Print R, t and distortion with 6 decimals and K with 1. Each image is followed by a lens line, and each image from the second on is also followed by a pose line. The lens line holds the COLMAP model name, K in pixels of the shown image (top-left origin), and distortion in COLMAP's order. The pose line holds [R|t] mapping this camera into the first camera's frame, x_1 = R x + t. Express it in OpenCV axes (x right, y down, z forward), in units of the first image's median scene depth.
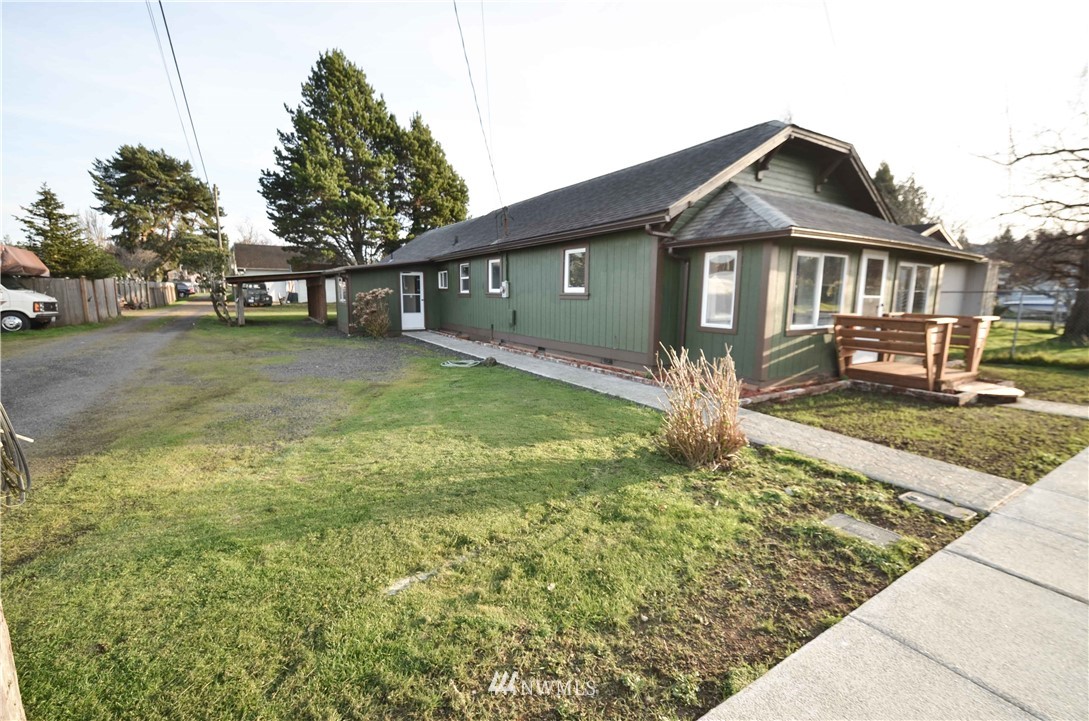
lens RADIAL K [[477.9, 0, 534.0], [0, 477.9, 365.0], [0, 0, 1]] dist [-0.020311, 0.003551]
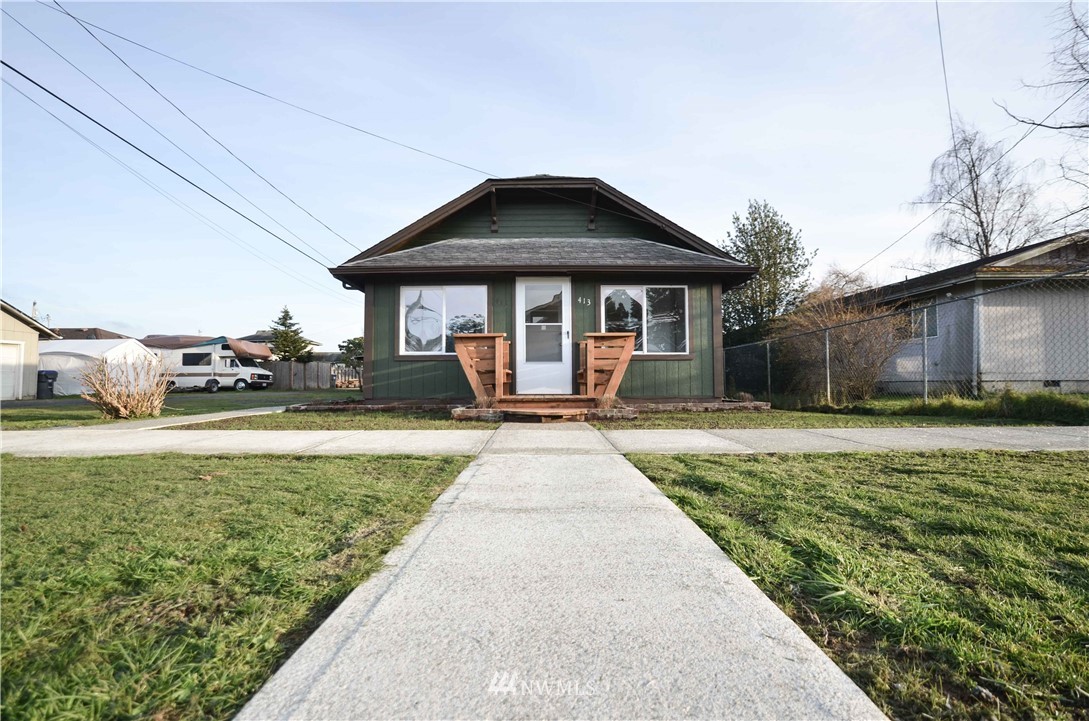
lens RADIAL K [[477.9, 0, 544.9], [0, 477.9, 363.6], [0, 0, 1]] dist [-0.020311, 0.003551]
pose [[0.853094, -0.036426, -0.520484, 0.305851], [-0.067239, 0.981566, -0.178903, 0.027143], [0.517406, 0.187618, 0.834919, 0.051439]]
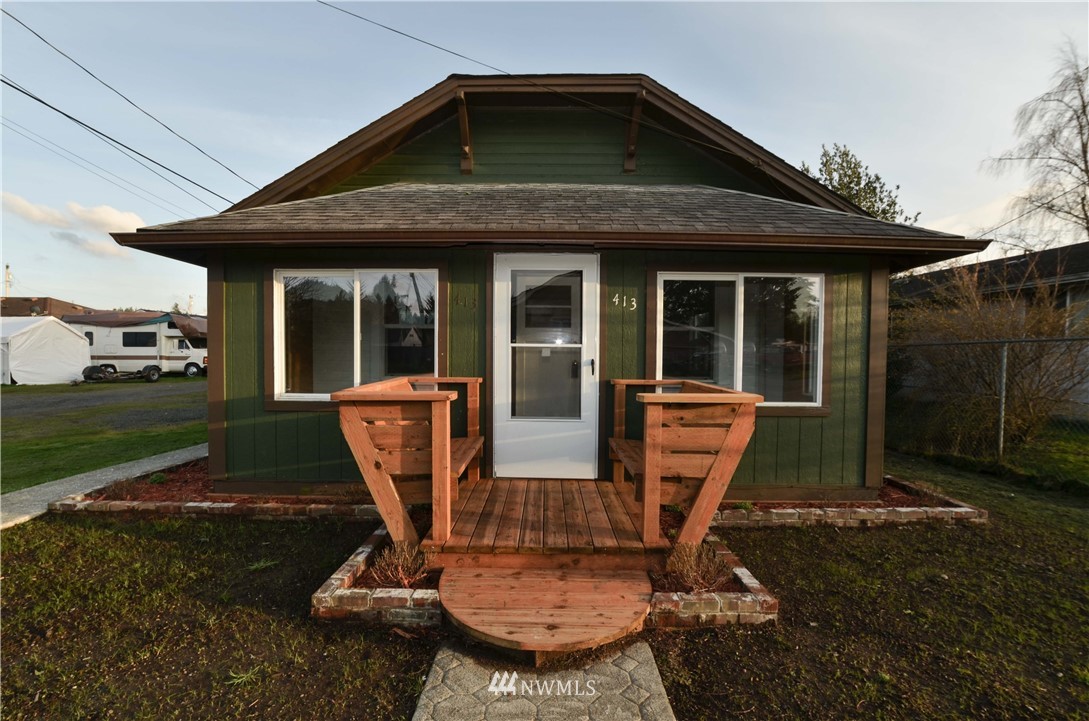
lens RADIAL K [[477.9, 0, 542.8], [0, 477.9, 364.4], [0, 0, 1]] dist [-0.020311, 0.003551]
pose [[0.846252, 0.012276, -0.532642, 0.246269], [-0.082537, 0.990686, -0.108302, -0.017380], [0.526351, 0.135613, 0.839383, 0.144354]]
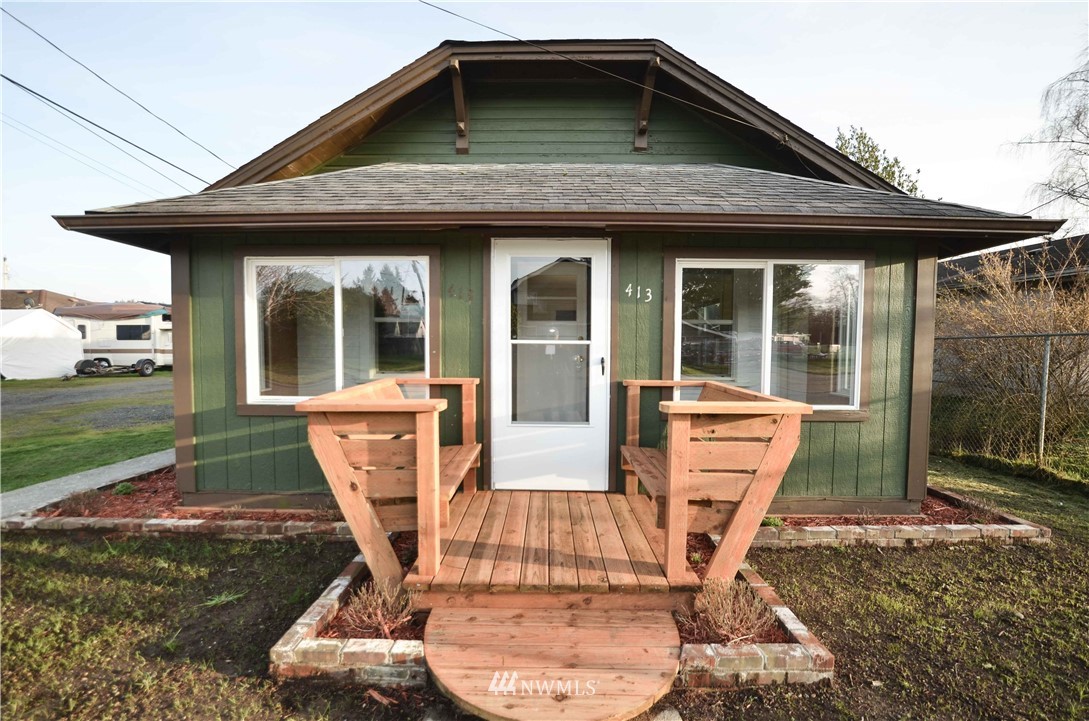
lens RADIAL K [[477.9, 0, 542.2], [0, 477.9, 364.4], [0, 0, 1]] dist [-0.020311, 0.003551]
pose [[0.843797, 0.020408, -0.536274, 0.238355], [-0.081046, 0.992662, -0.089746, -0.020674], [0.530507, 0.119191, 0.839259, 0.155552]]
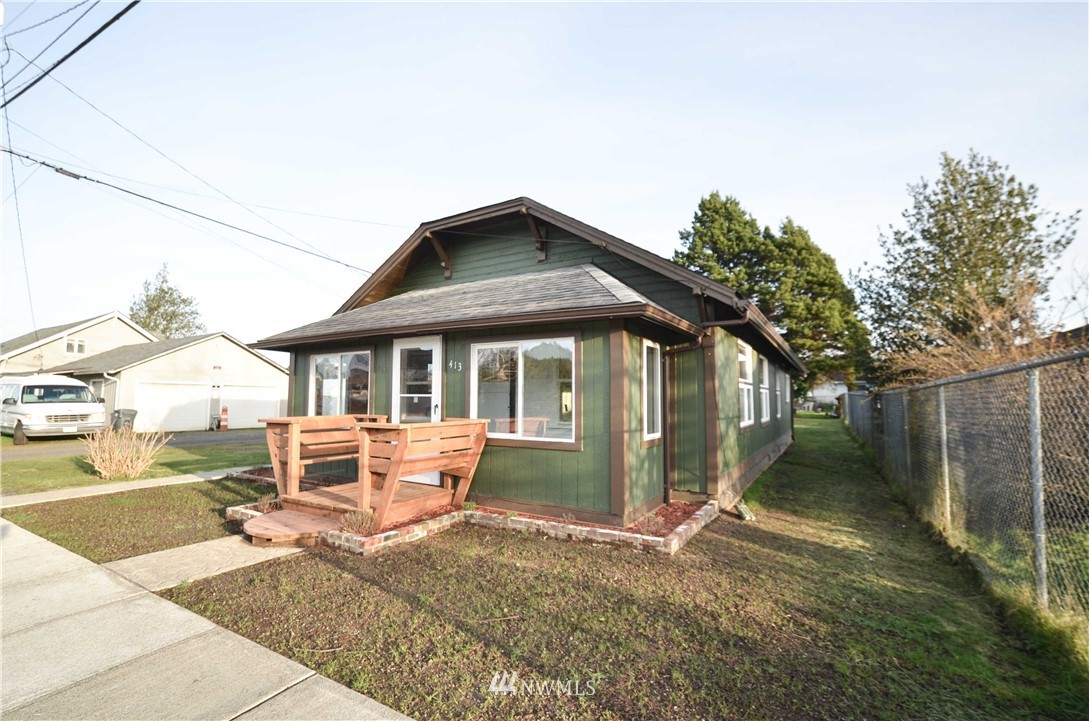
lens RADIAL K [[477.9, 0, 544.8], [0, 477.9, 364.0], [0, 0, 1]] dist [-0.020311, 0.003551]
pose [[0.461097, -0.072143, -0.884412, 0.380624], [-0.136556, 0.979047, -0.151058, -0.026396], [0.876779, 0.190424, 0.441584, 0.208147]]
